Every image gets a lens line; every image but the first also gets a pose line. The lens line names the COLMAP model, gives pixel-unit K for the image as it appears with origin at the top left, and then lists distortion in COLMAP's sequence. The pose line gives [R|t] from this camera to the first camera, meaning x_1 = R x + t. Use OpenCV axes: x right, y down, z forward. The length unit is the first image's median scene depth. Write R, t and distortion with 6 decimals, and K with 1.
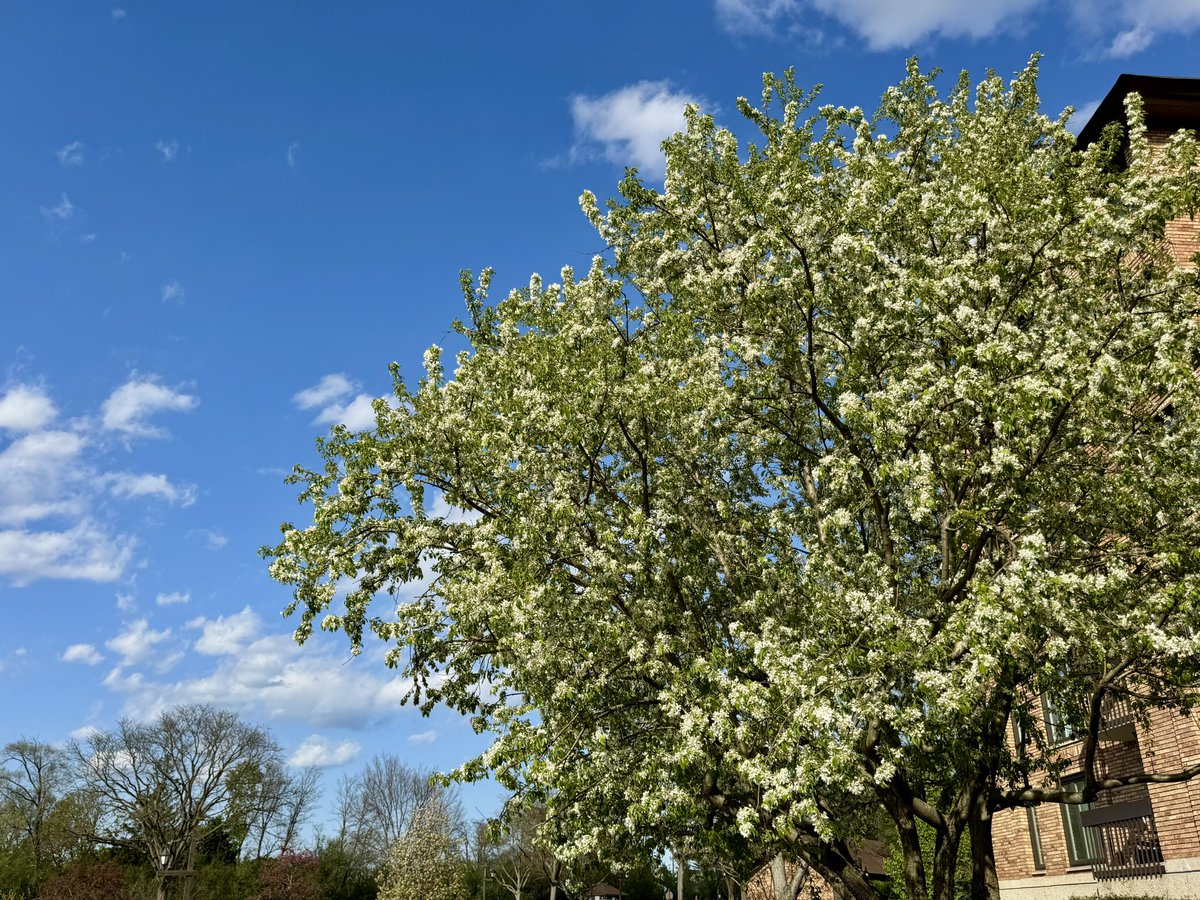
lens RADIAL K [[900.4, 0, 600.0], [0, 900.4, 450.0], [0, 0, 1]] dist [-0.024864, 0.004697]
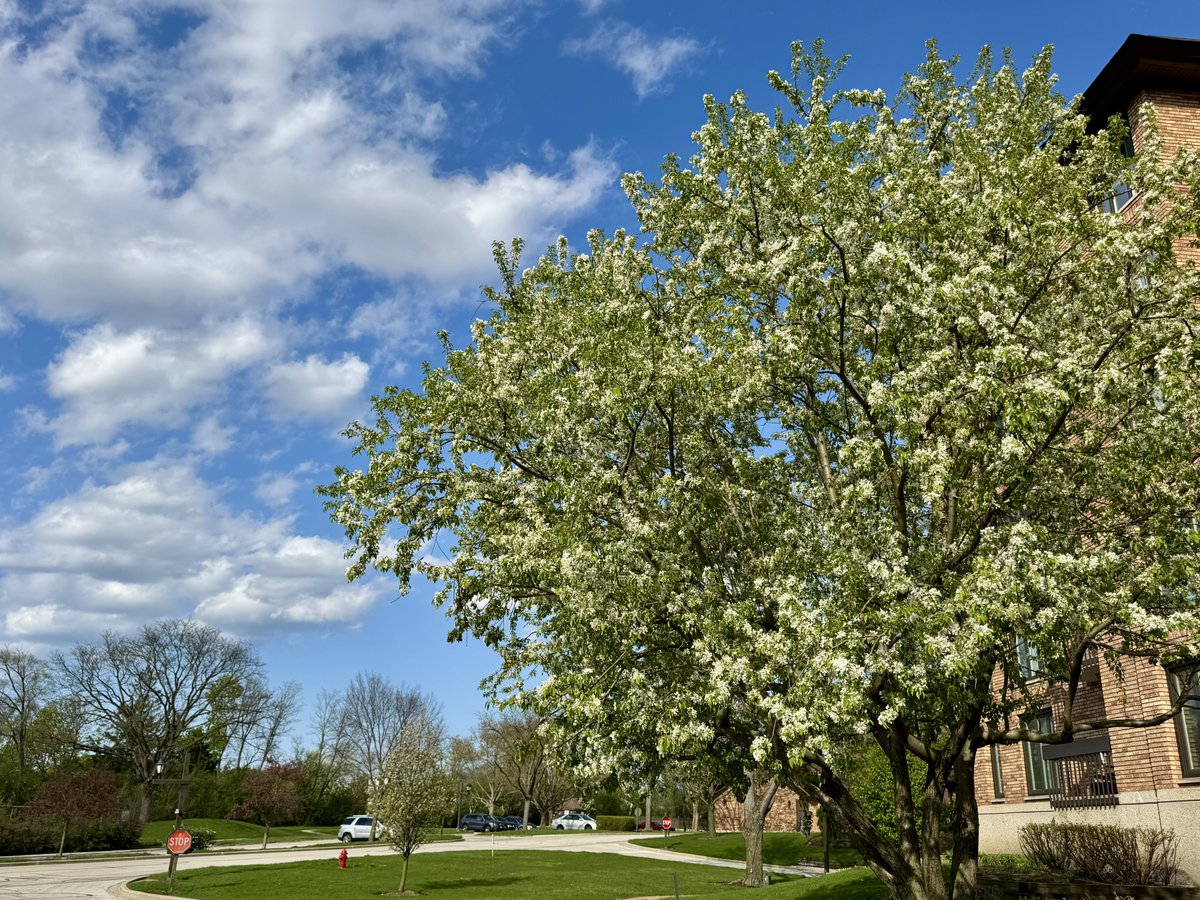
lens RADIAL K [[894.7, 0, 583.9], [0, 894.7, 446.2], [0, 0, 1]] dist [-0.012933, -0.004121]
pose [[0.999650, 0.025782, 0.005856, -0.069294], [-0.026146, 0.996895, 0.074277, -0.045017], [-0.003923, -0.074404, 0.997220, -0.086894]]
